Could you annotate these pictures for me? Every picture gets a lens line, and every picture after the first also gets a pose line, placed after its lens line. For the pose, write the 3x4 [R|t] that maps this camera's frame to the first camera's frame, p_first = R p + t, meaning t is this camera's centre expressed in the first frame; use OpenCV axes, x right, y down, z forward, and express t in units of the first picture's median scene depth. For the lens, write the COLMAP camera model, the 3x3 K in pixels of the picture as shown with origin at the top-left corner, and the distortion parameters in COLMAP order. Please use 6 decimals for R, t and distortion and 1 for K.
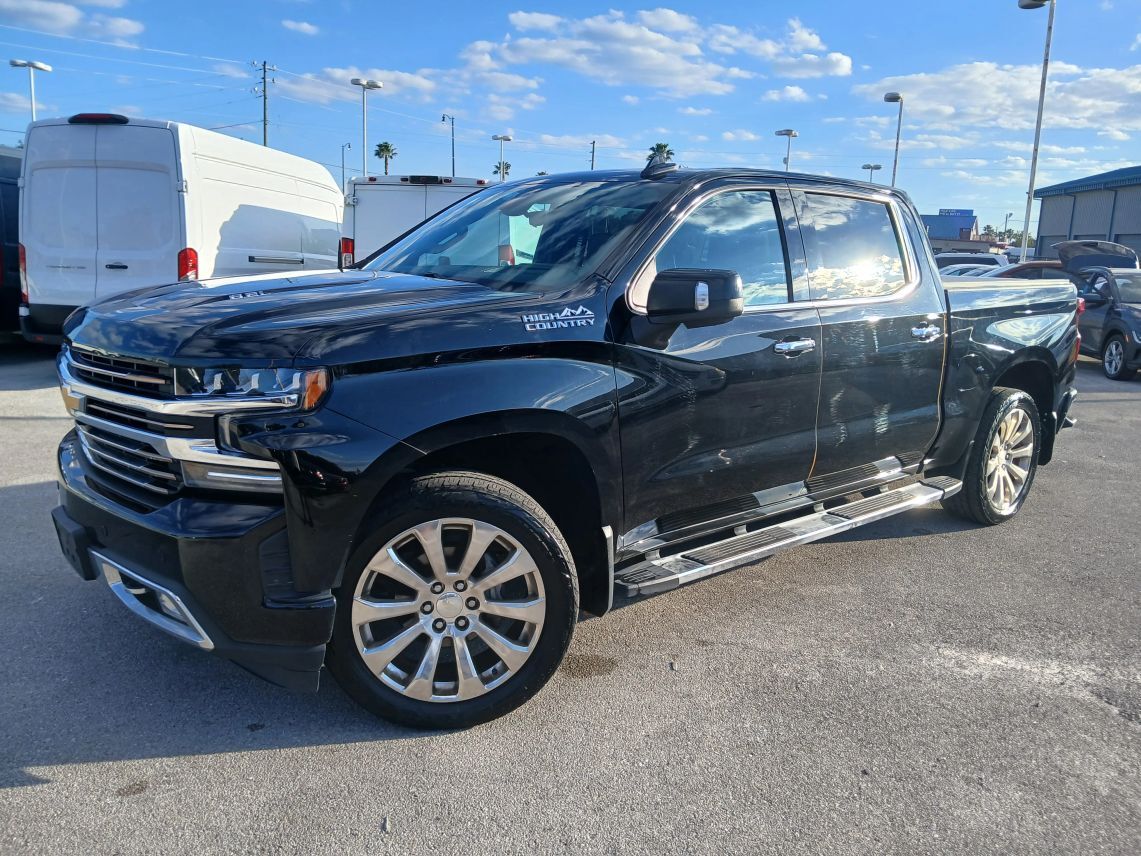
lens RADIAL K [[914.1, 0, 570.5], [0, 914.1, 428.0], [0, 0, 1]] dist [0.025888, -0.088238]
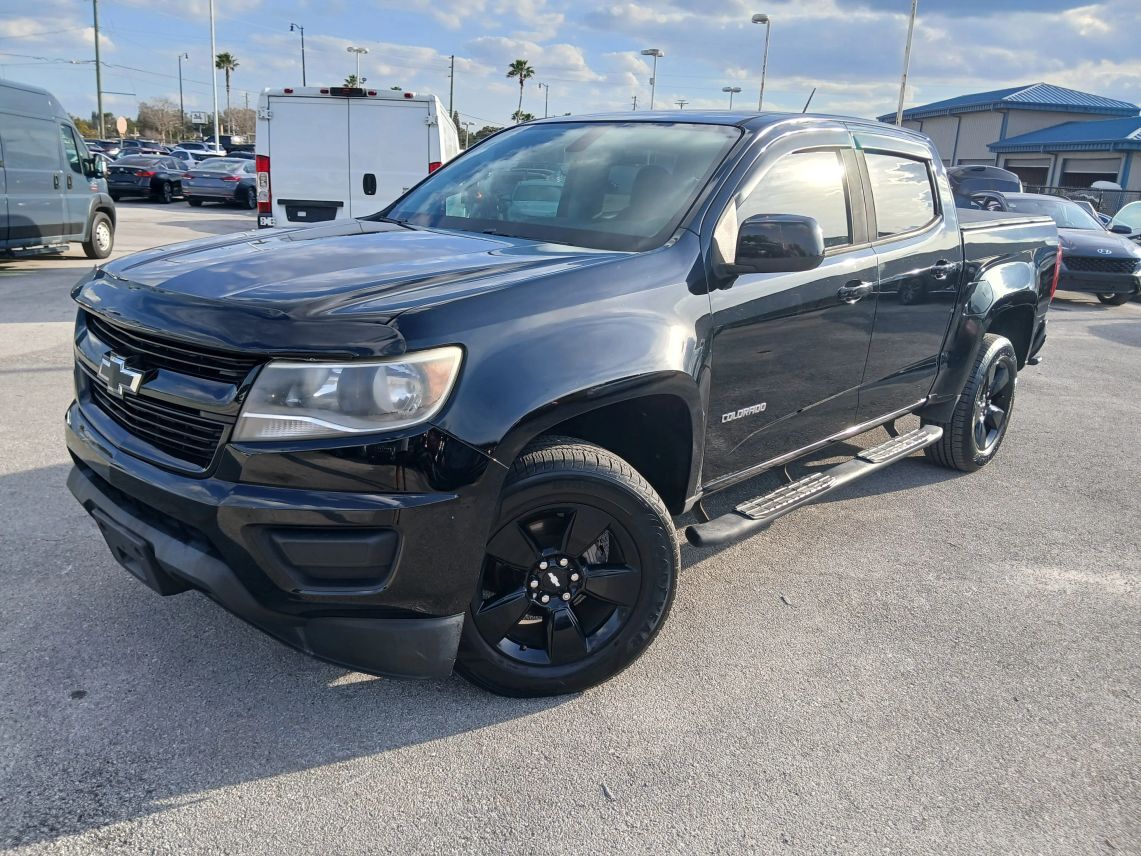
lens RADIAL K [[914.1, 0, 570.5], [0, 914.1, 428.0], [0, 0, 1]] dist [0.025888, -0.088238]
pose [[0.988492, -0.033359, 0.147551, -0.189532], [0.021375, 0.996397, 0.082078, -0.007800], [-0.149758, -0.077979, 0.985643, 0.057452]]
